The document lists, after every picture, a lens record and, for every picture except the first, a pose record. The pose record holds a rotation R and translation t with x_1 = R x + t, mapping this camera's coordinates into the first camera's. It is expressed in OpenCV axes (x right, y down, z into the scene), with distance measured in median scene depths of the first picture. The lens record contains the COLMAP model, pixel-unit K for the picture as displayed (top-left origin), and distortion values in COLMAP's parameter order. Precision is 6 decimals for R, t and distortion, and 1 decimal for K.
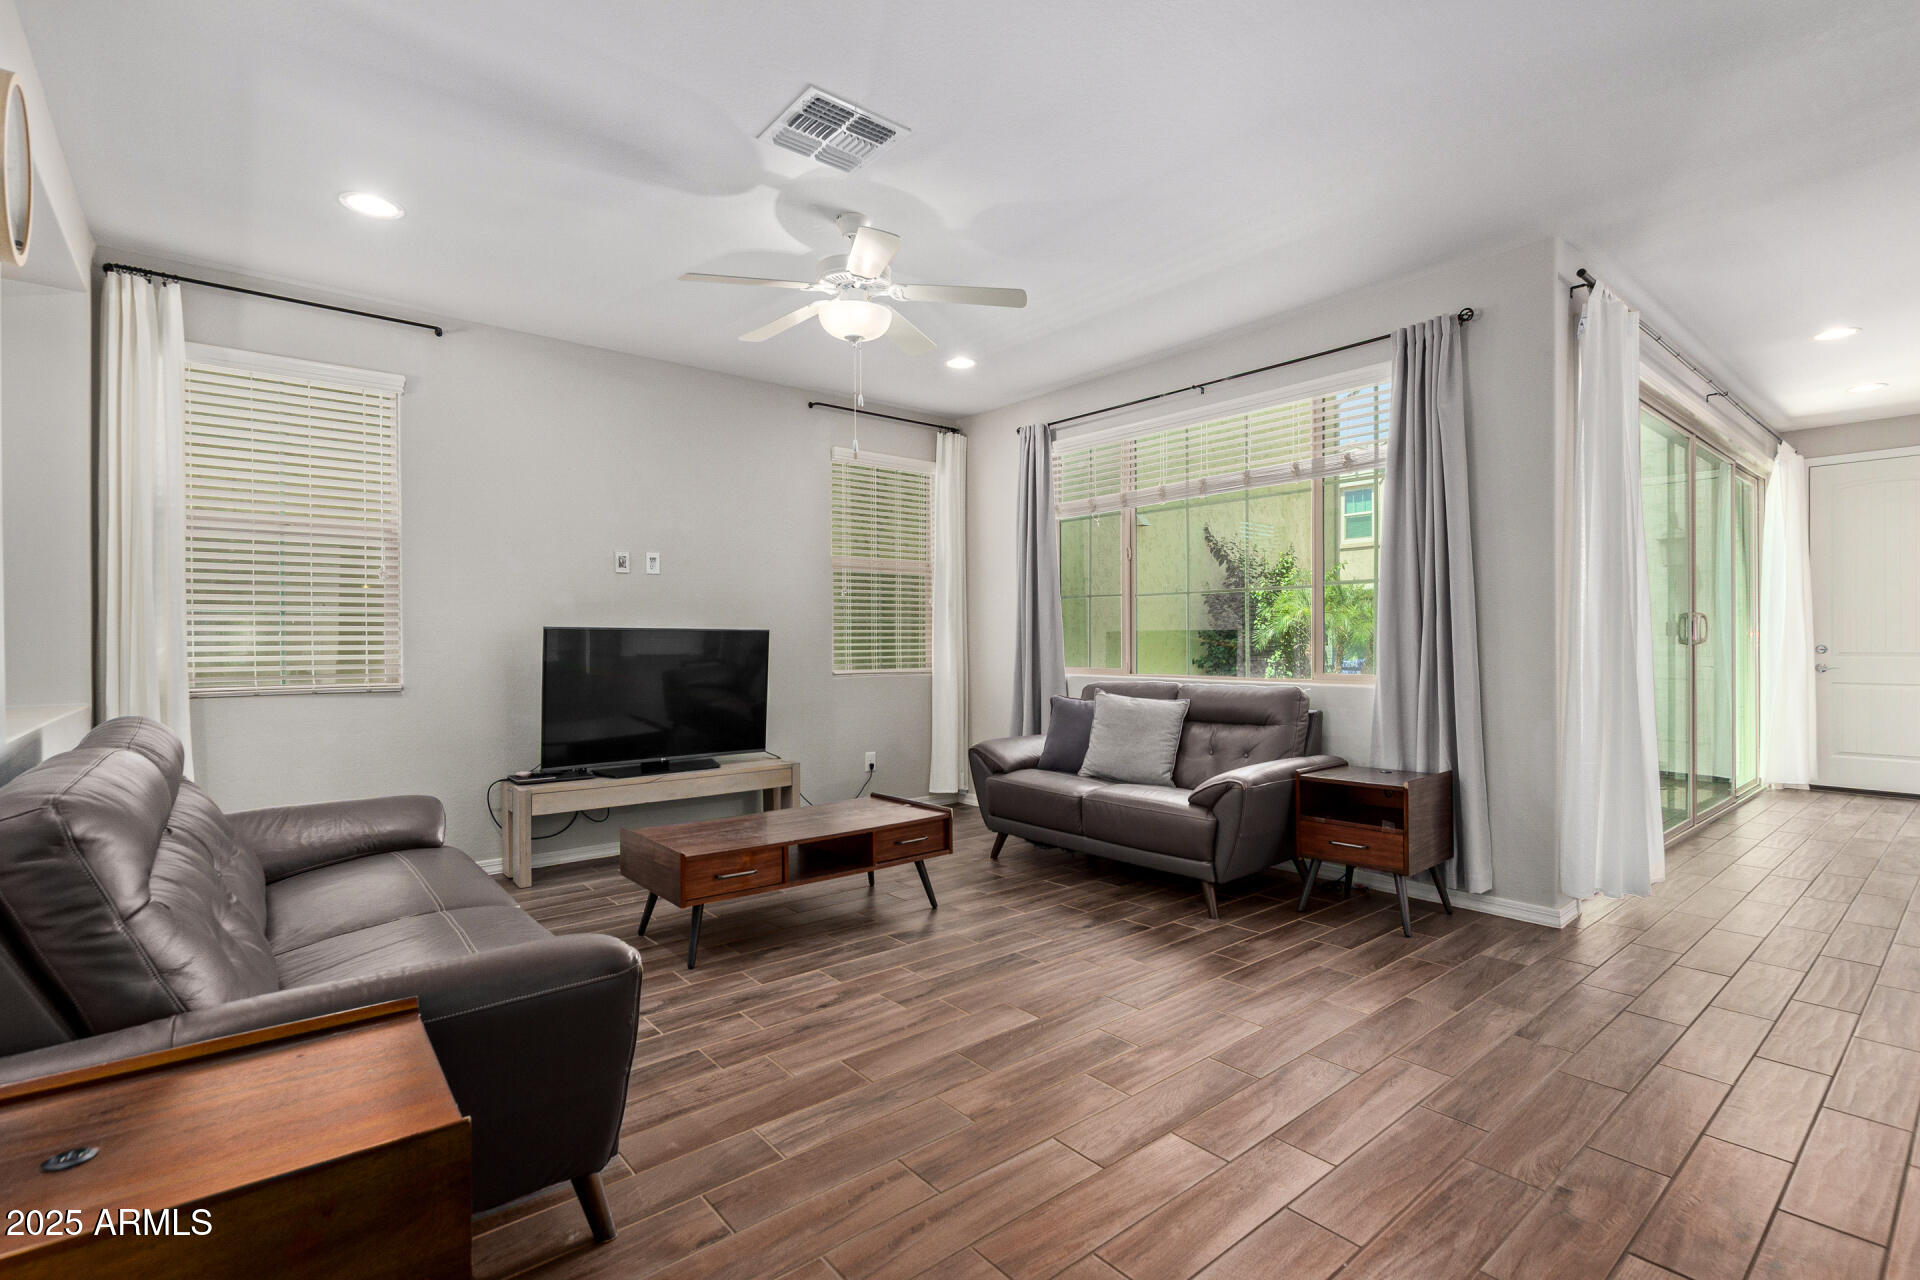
lens RADIAL K [[880.2, 0, 945.2], [0, 880.2, 641.8], [0, 0, 1]] dist [0.002694, -0.000839]
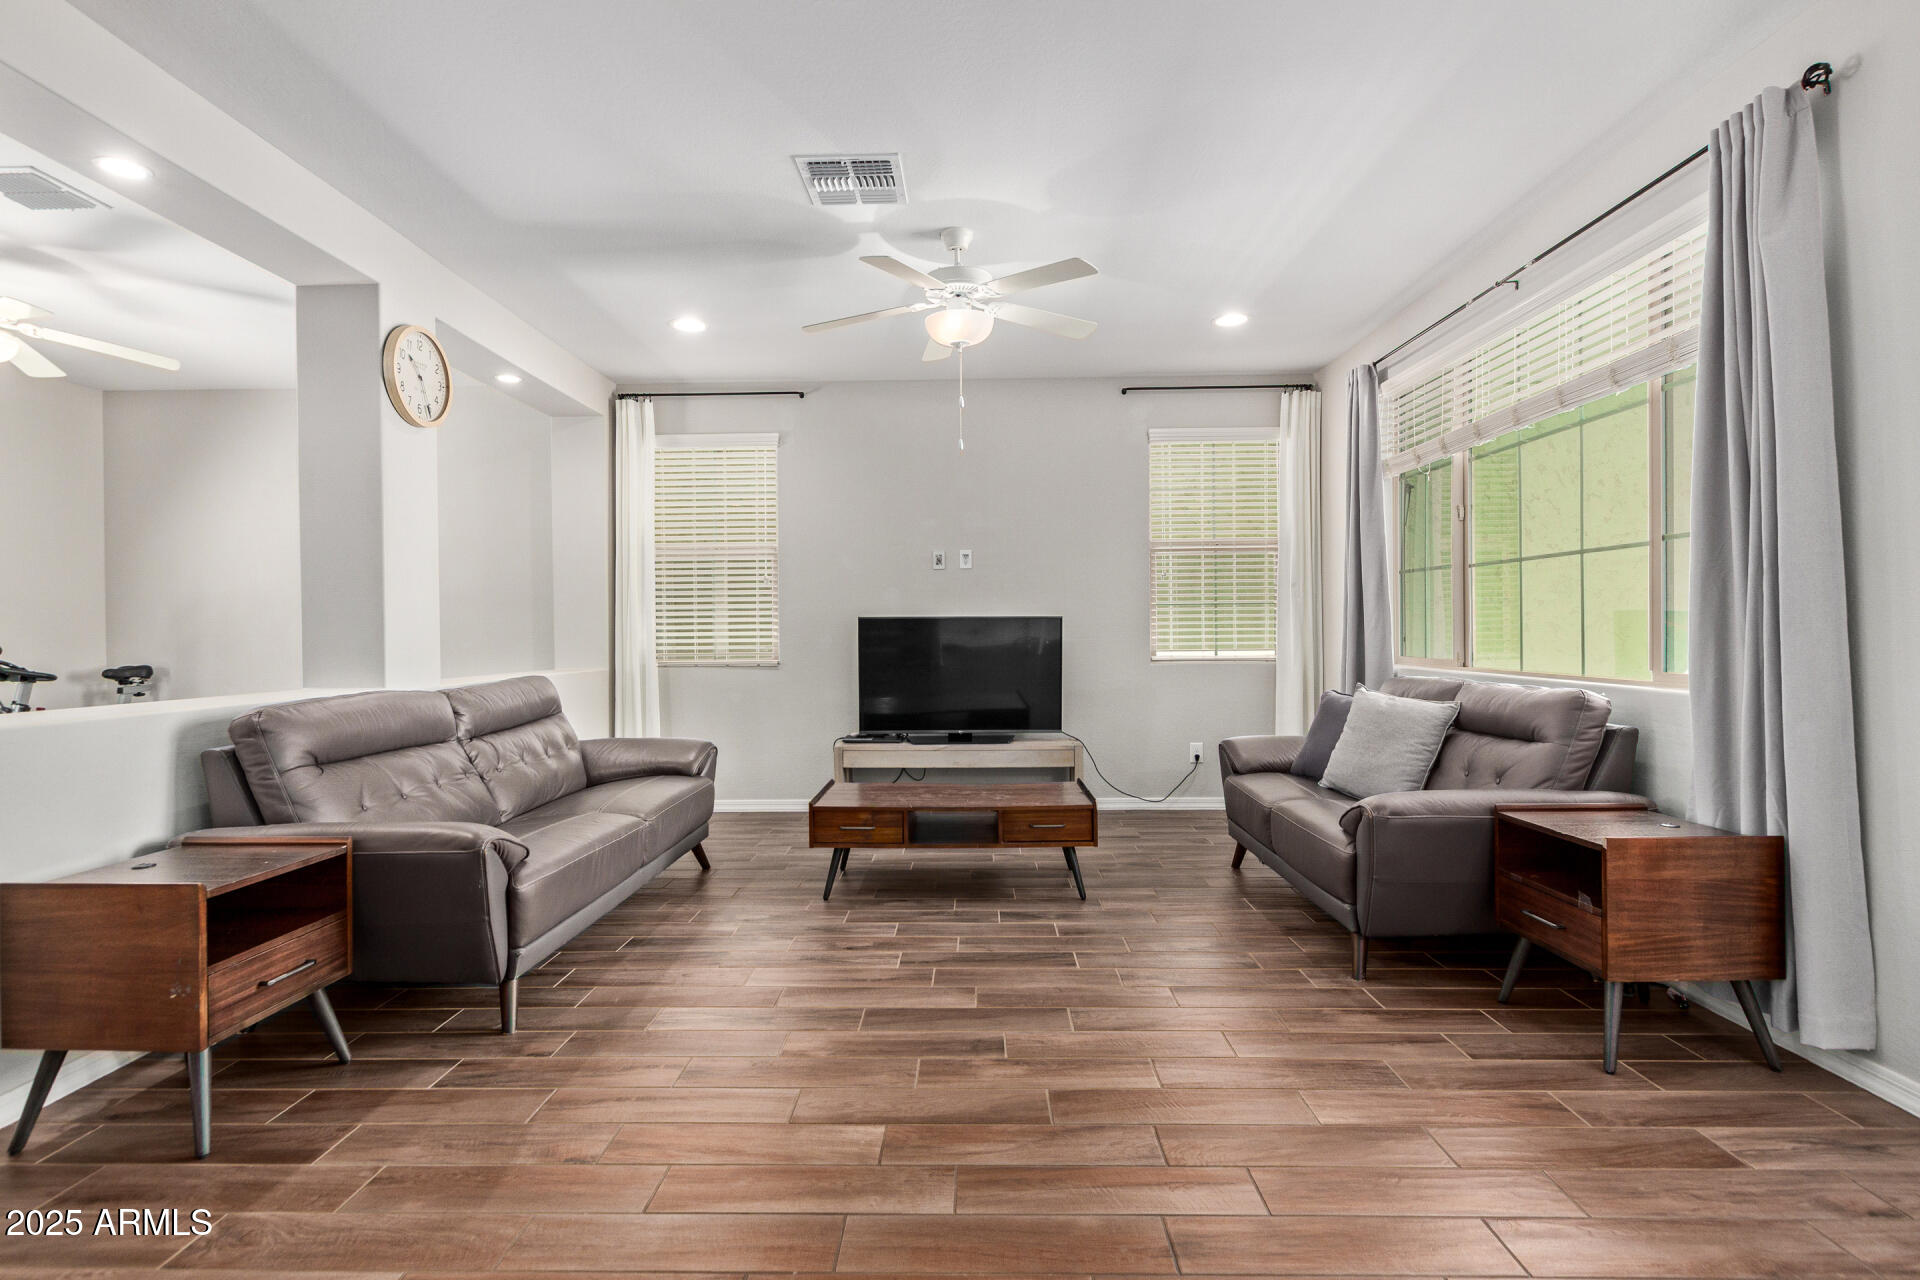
lens RADIAL K [[880.2, 0, 954.1], [0, 880.2, 632.9], [0, 0, 1]] dist [0.002694, -0.000839]
pose [[0.761071, -0.000769, -0.648668, 0.555979], [0.006124, 0.999963, 0.006000, -0.001696], [0.648640, -0.008539, 0.761048, 0.173365]]
